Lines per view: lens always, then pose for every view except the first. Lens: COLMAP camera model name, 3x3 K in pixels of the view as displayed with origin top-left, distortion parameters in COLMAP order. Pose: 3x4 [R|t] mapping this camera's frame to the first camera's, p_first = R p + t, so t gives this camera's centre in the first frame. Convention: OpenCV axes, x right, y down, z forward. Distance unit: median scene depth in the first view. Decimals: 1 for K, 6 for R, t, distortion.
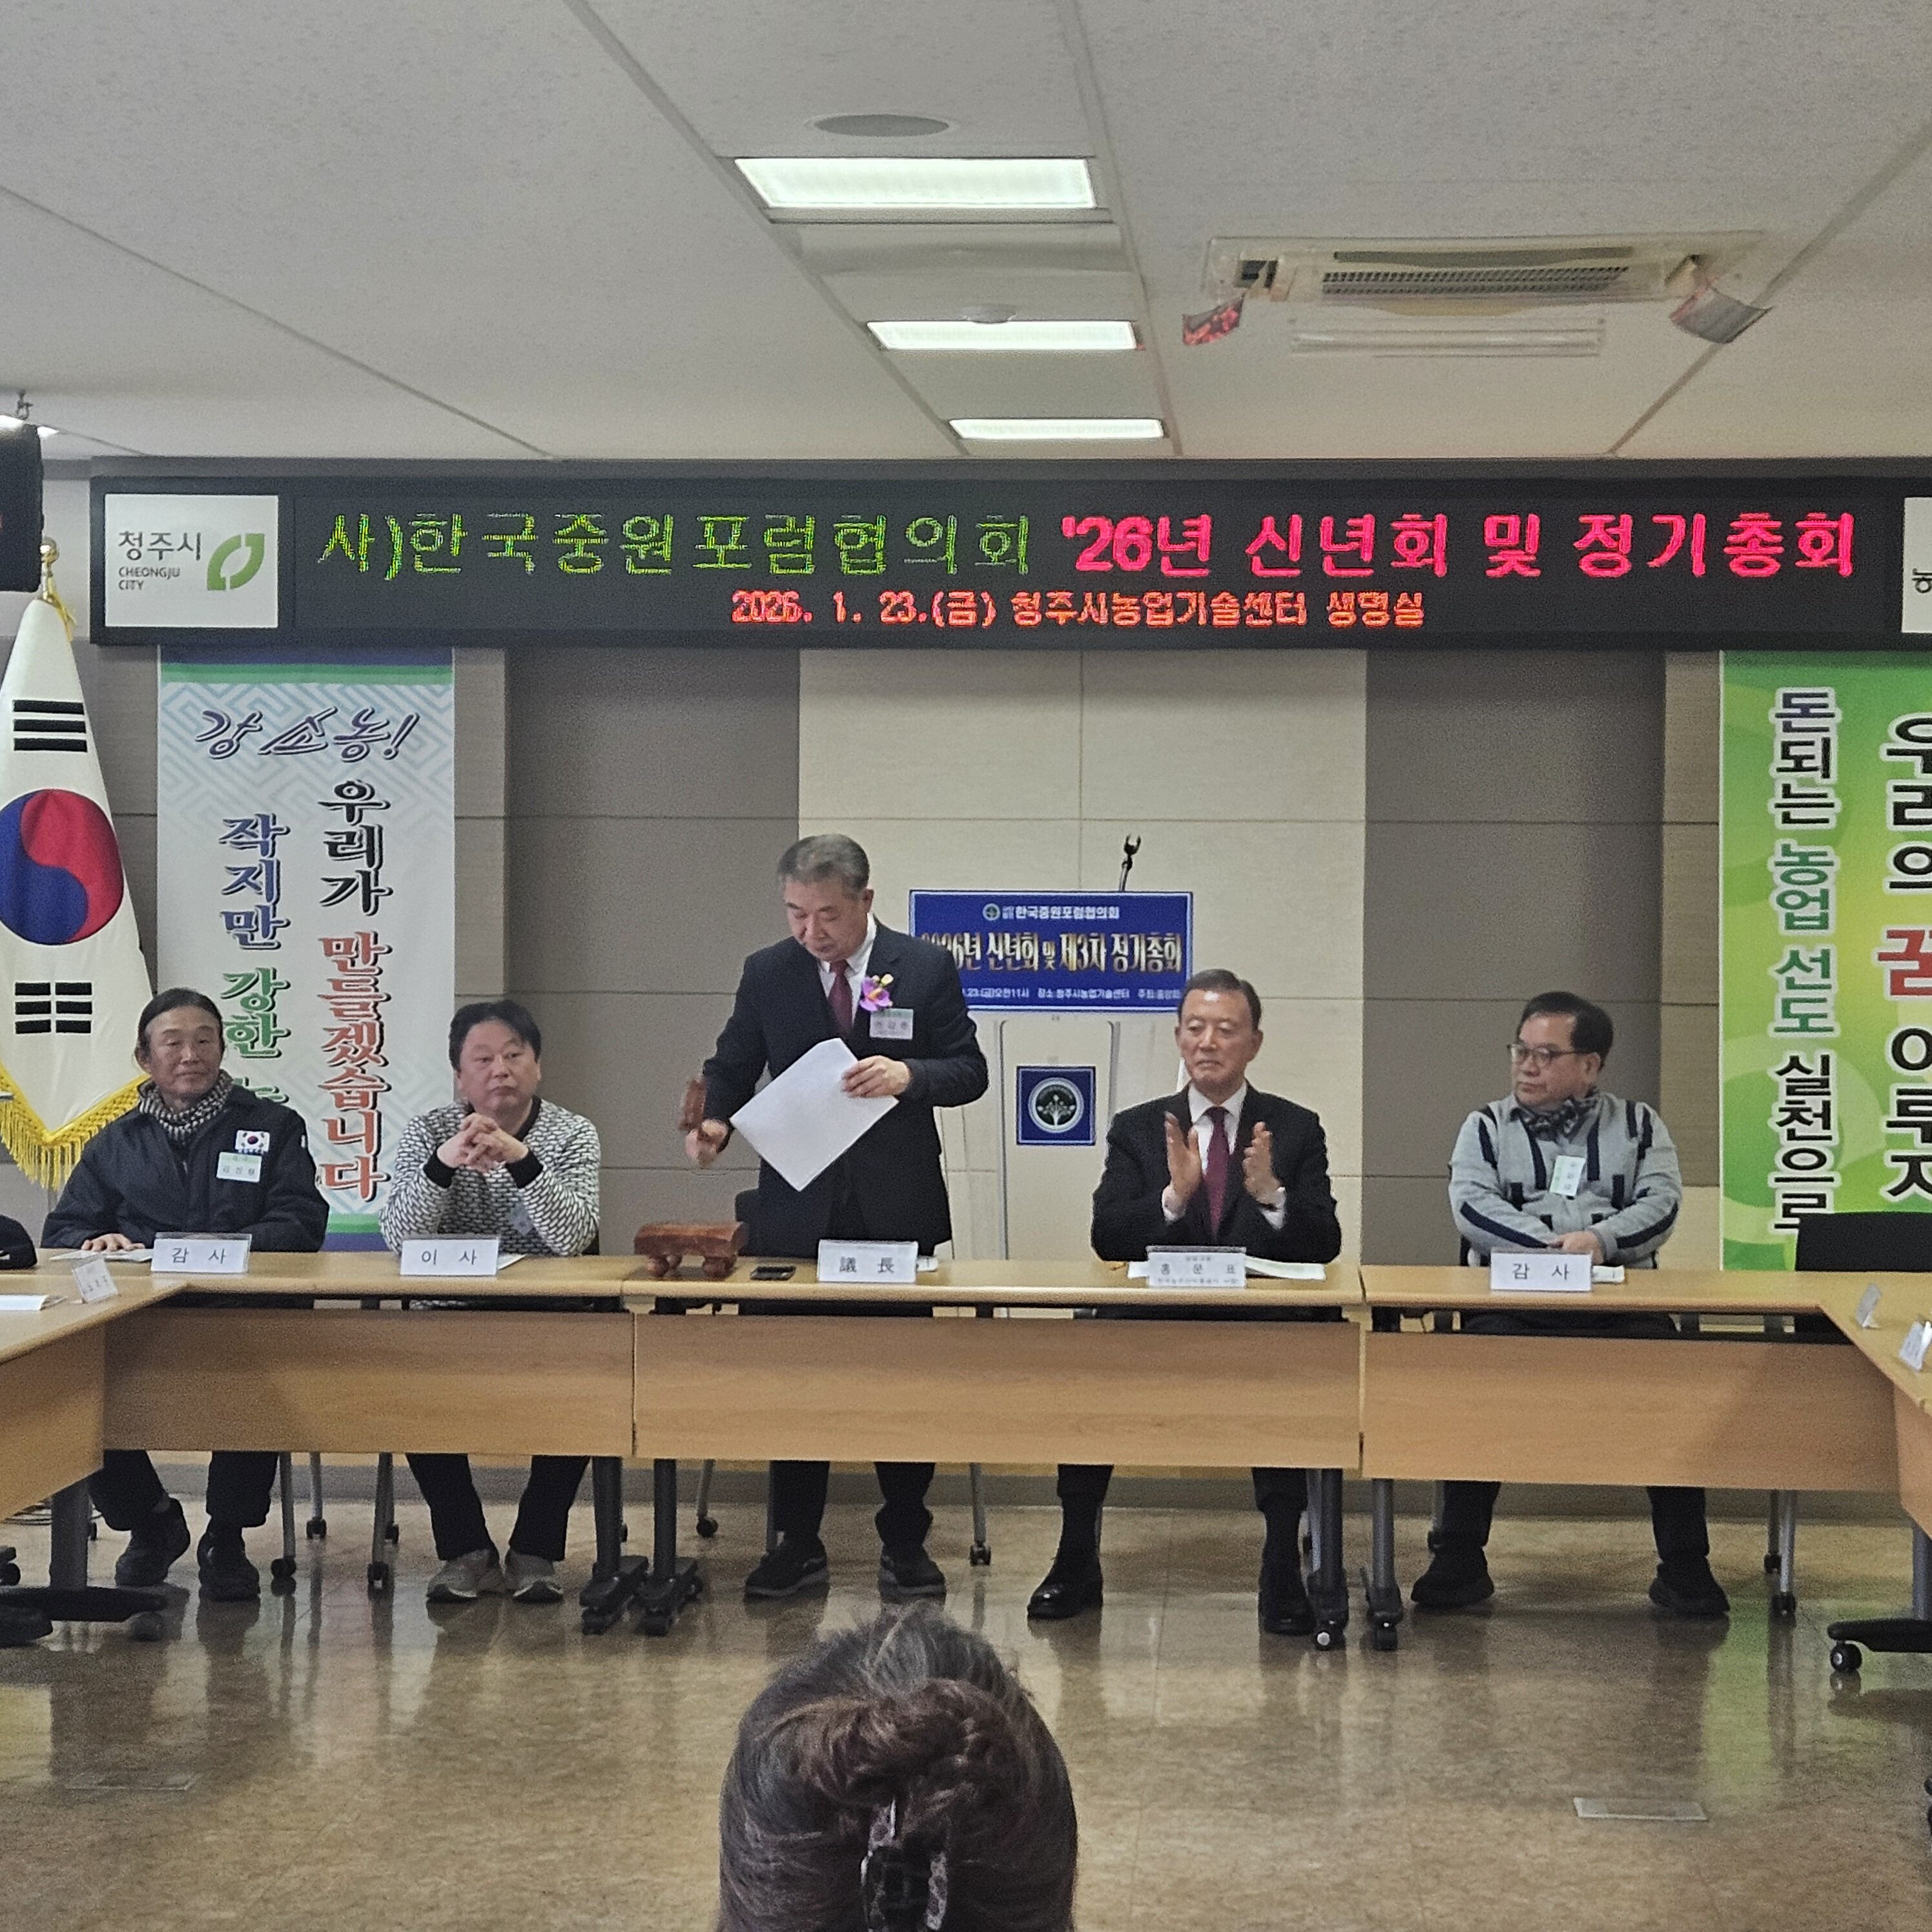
lens RADIAL K [[4560.6, 0, 1029.3], [0, 4560.6, 933.9], [0, 0, 1]] dist [0.108175, 0.000000]
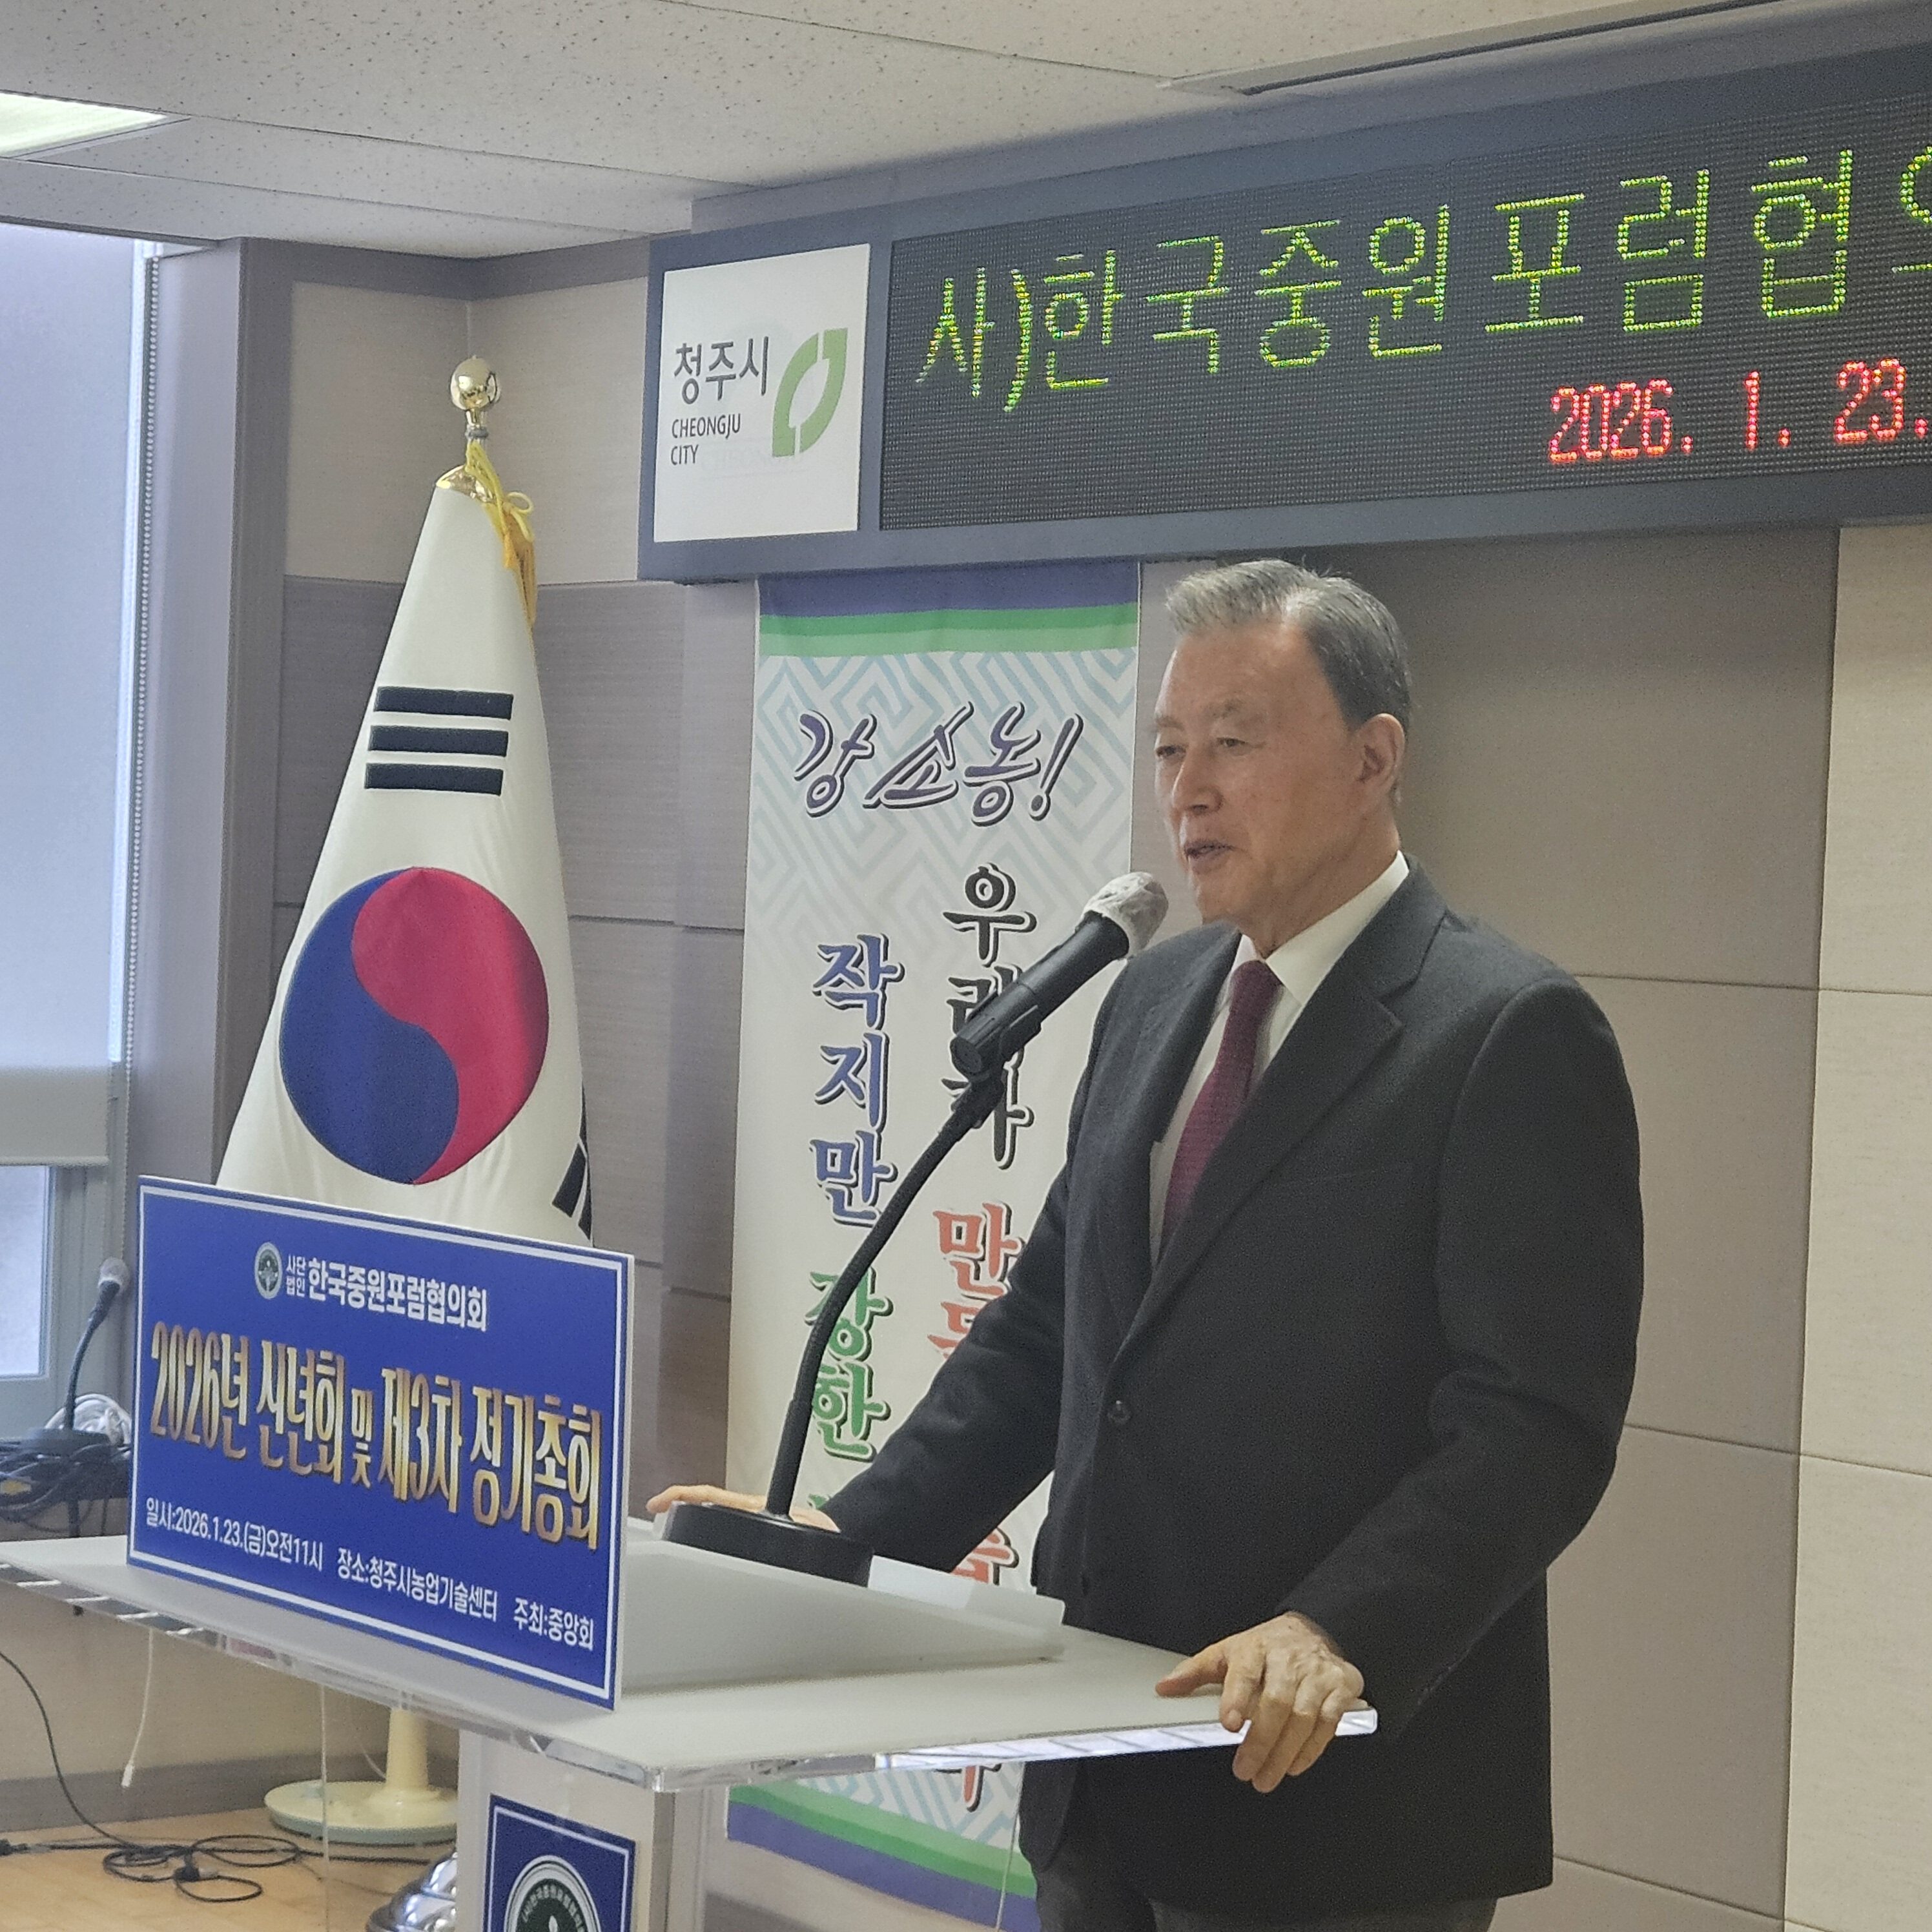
lens RADIAL K [[4890.9, 0, 933.6], [0, 4890.9, 990.0], [0, 0, 1]] dist [0.131315, 0.000000]
pose [[0.619557, 0.037099, -0.784075, 0.229287], [-0.057984, 0.998316, 0.001418, -0.022040], [0.782807, 0.044586, 0.620665, 0.705773]]
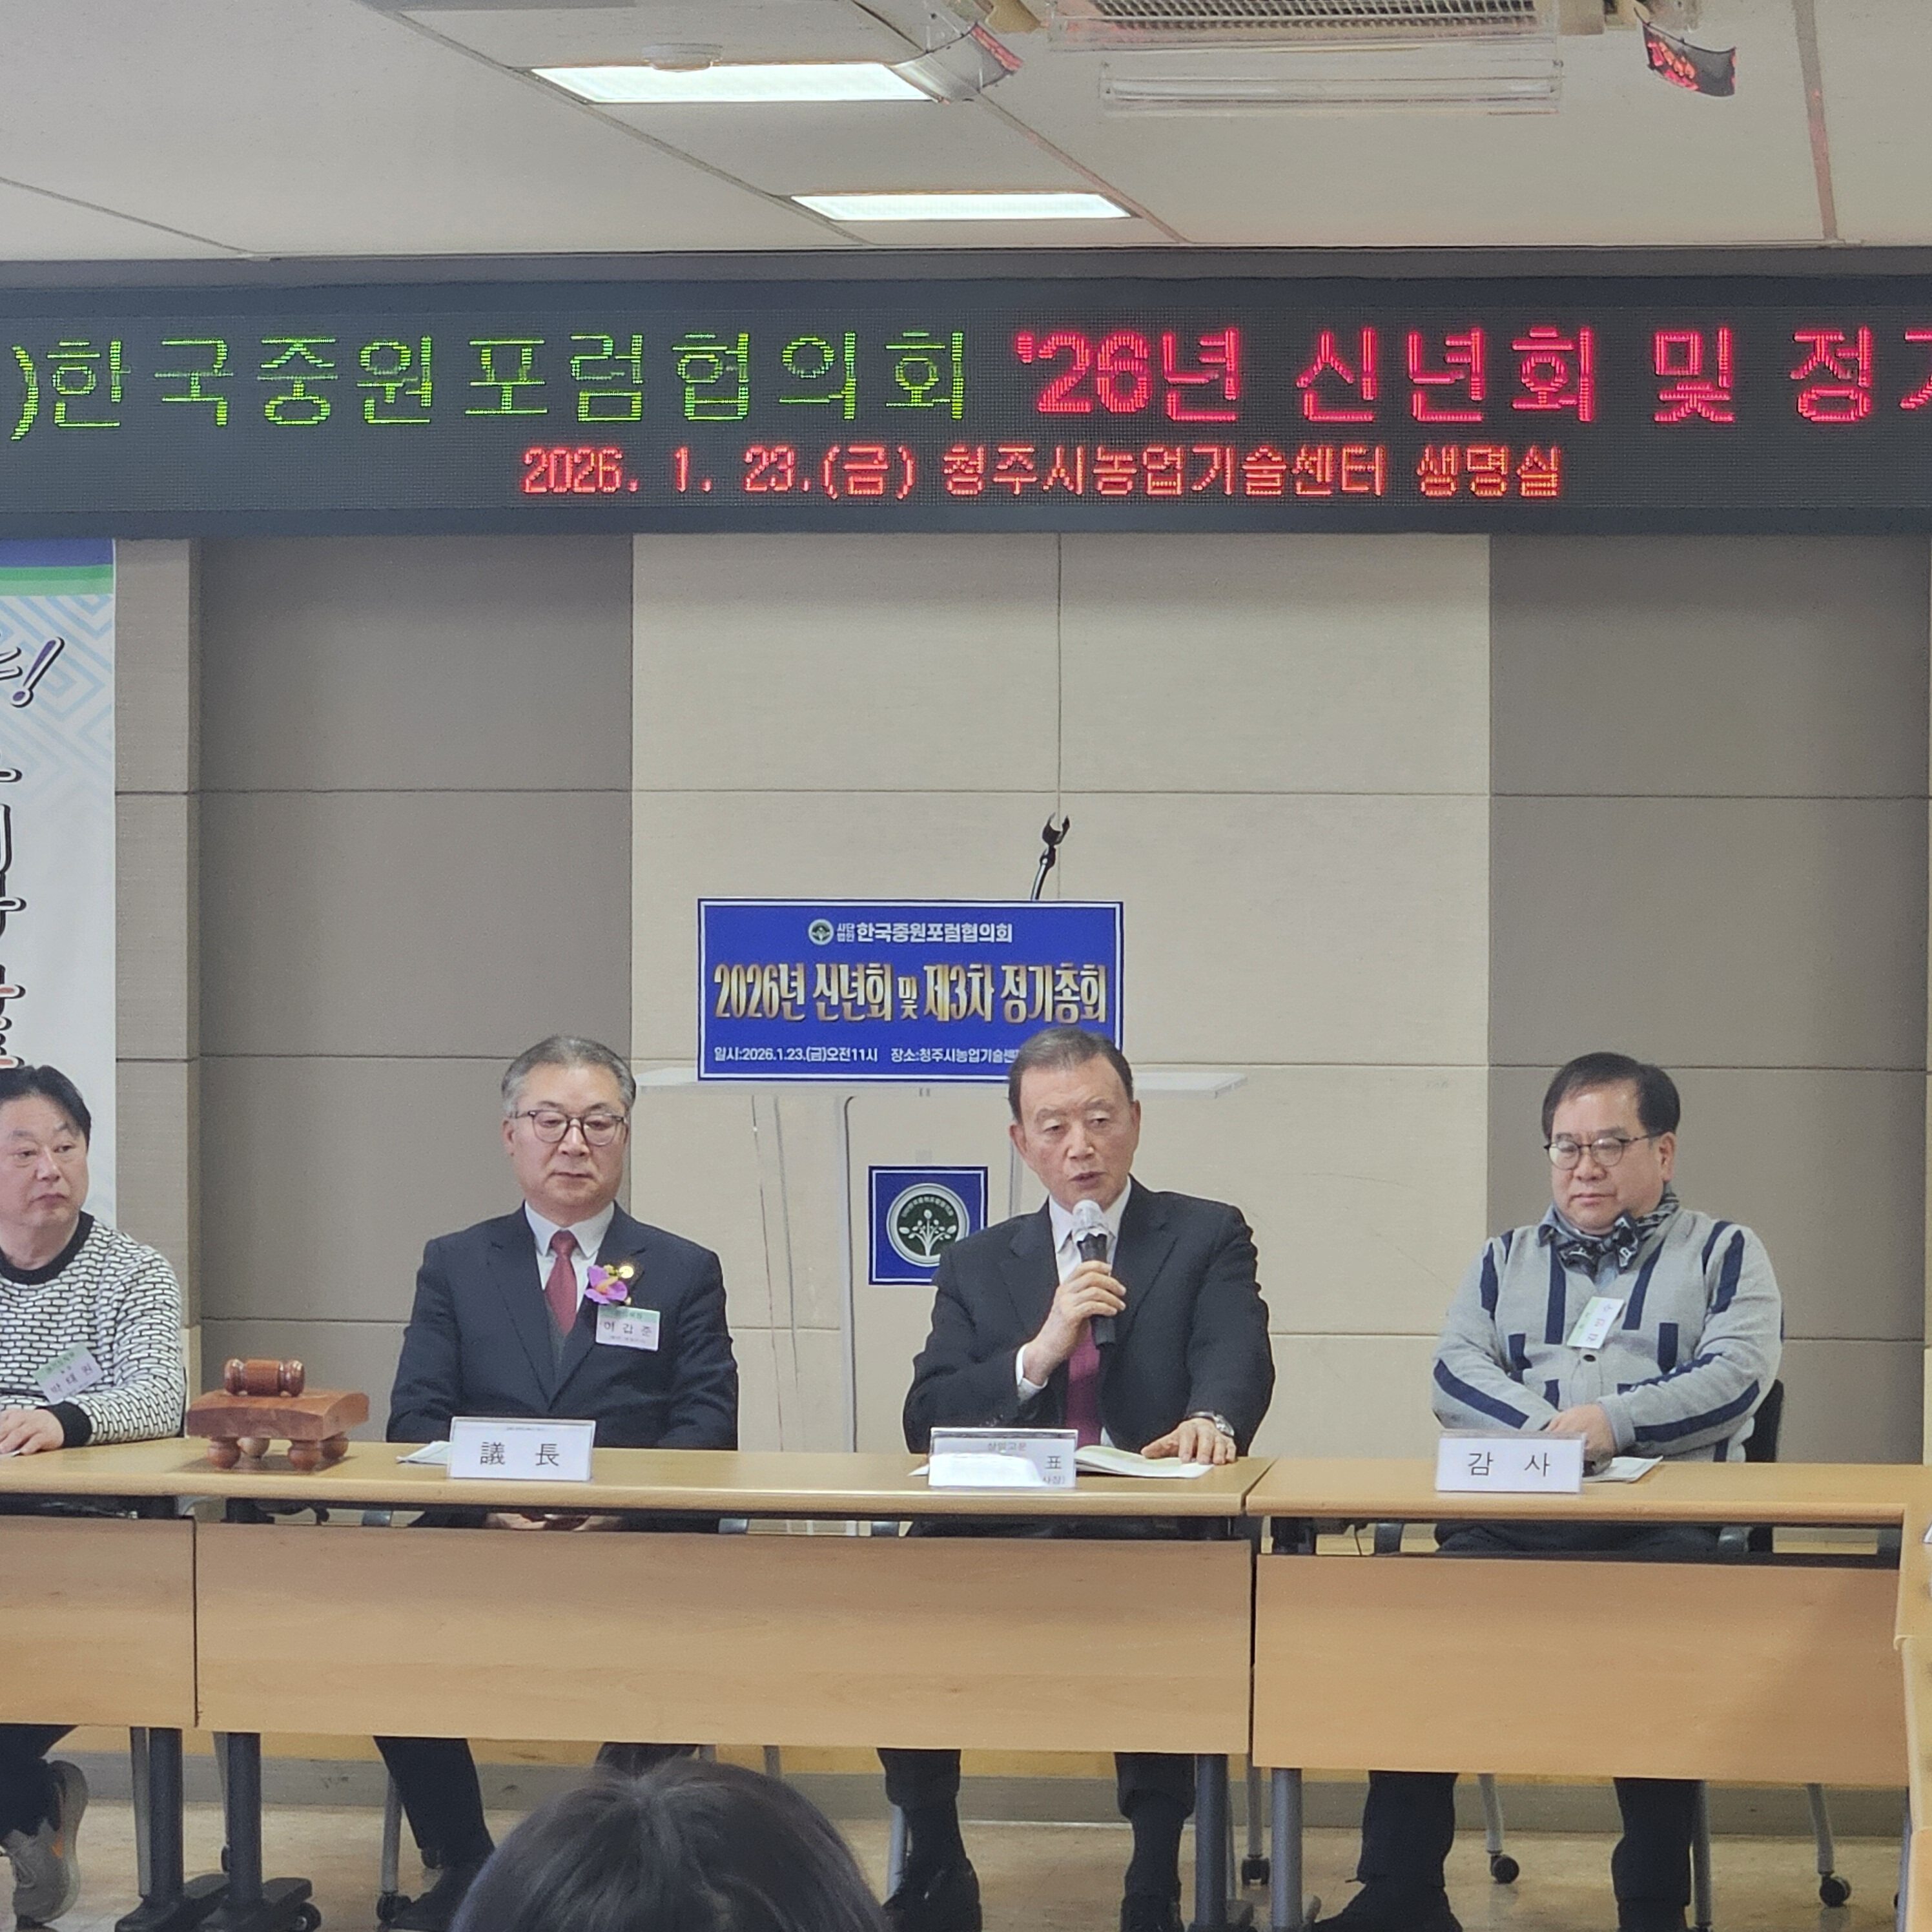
lens RADIAL K [[7389.0, 0, 860.4], [0, 7389.0, 1059.5], [0, 0, 1]] dist [-0.563810, 0.000000]
pose [[0.996034, -0.000019, -0.088971, 0.078896], [0.001042, 0.999934, 0.011452, 0.001351], [0.088965, -0.011499, 0.995968, -0.059256]]
